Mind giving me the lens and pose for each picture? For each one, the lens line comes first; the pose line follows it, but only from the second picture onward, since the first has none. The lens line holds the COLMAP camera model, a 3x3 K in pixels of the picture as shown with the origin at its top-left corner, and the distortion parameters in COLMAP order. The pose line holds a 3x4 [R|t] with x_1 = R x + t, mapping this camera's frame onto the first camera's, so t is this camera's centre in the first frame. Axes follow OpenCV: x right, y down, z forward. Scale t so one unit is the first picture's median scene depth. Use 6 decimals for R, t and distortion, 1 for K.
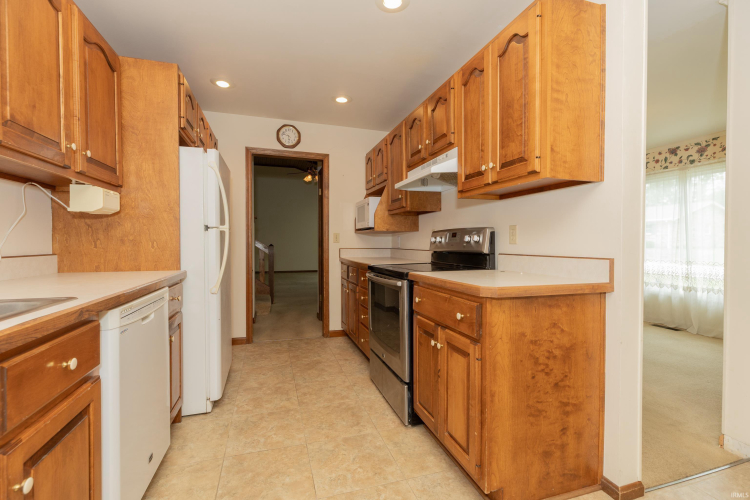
lens RADIAL K [[334.6, 0, 374.0], [0, 334.6, 248.0], [0, 0, 1]] dist [0.004976, -0.000293]
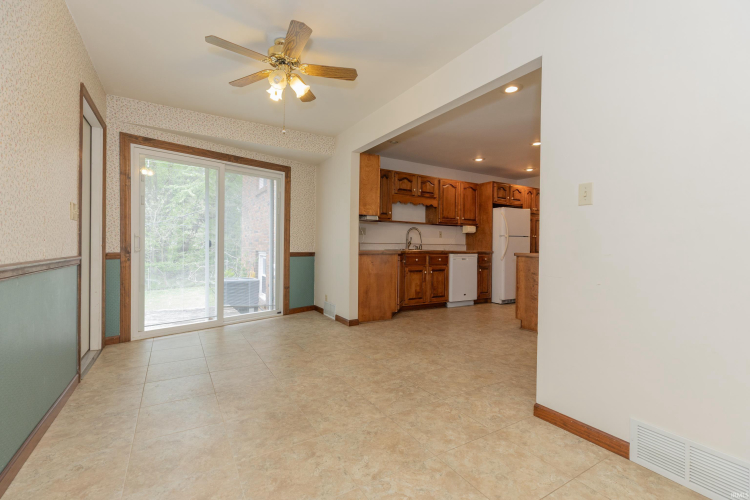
lens RADIAL K [[335.3, 0, 372.9], [0, 335.3, 247.4], [0, 0, 1]] dist [0.001120, 0.000002]
pose [[0.228852, 0.006241, -0.973441, 2.179711], [-0.029556, 0.999563, -0.000540, 0.073999], [0.973012, 0.028894, 0.228937, -0.729182]]
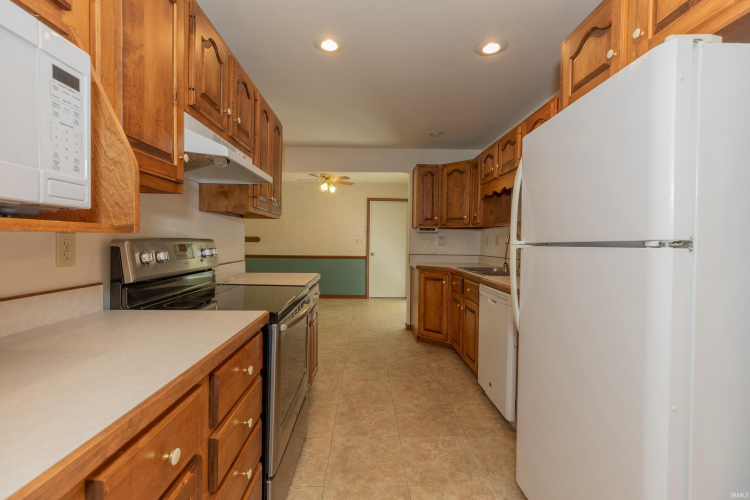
lens RADIAL K [[334.6, 0, 374.0], [0, 334.6, 248.0], [0, 0, 1]] dist [0.004976, -0.000293]
pose [[-0.960459, -0.018839, 0.277784, -0.411720], [-0.008765, 0.999260, 0.037461, -0.089106], [-0.278284, 0.033545, -0.959913, 2.039333]]
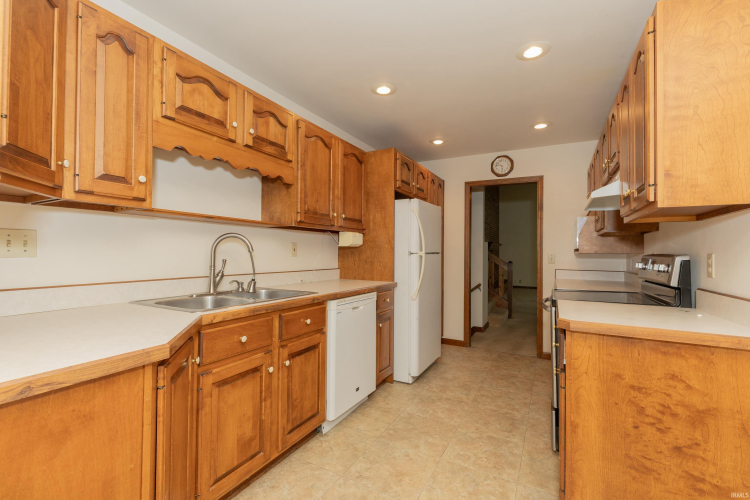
lens RADIAL K [[334.6, 0, 374.0], [0, 334.6, 248.0], [0, 0, 1]] dist [0.004976, -0.000293]
pose [[0.694941, -0.004046, -0.719056, 0.477481], [-0.022015, 0.999396, -0.026901, -0.046520], [0.718730, 0.034524, 0.694432, -0.125219]]
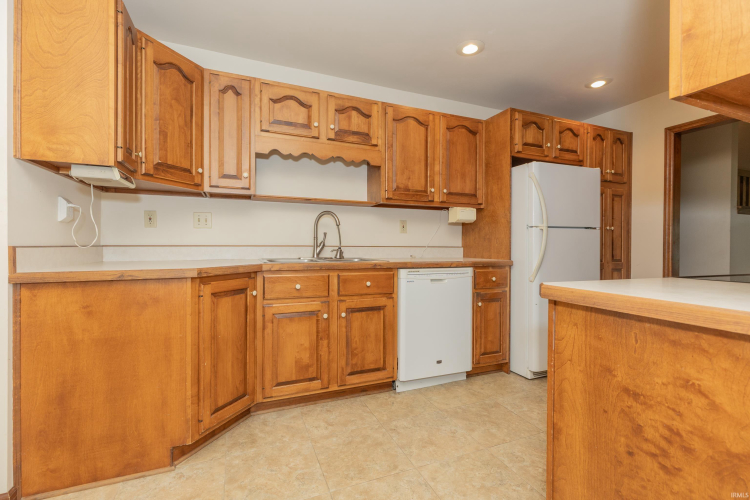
lens RADIAL K [[335.3, 0, 372.9], [0, 335.3, 247.4], [0, 0, 1]] dist [0.001120, 0.000002]
pose [[0.082177, 0.004629, -0.996607, 0.761404], [-0.022556, 0.999742, 0.002783, 0.026163], [0.996362, 0.022251, 0.082260, 0.370548]]
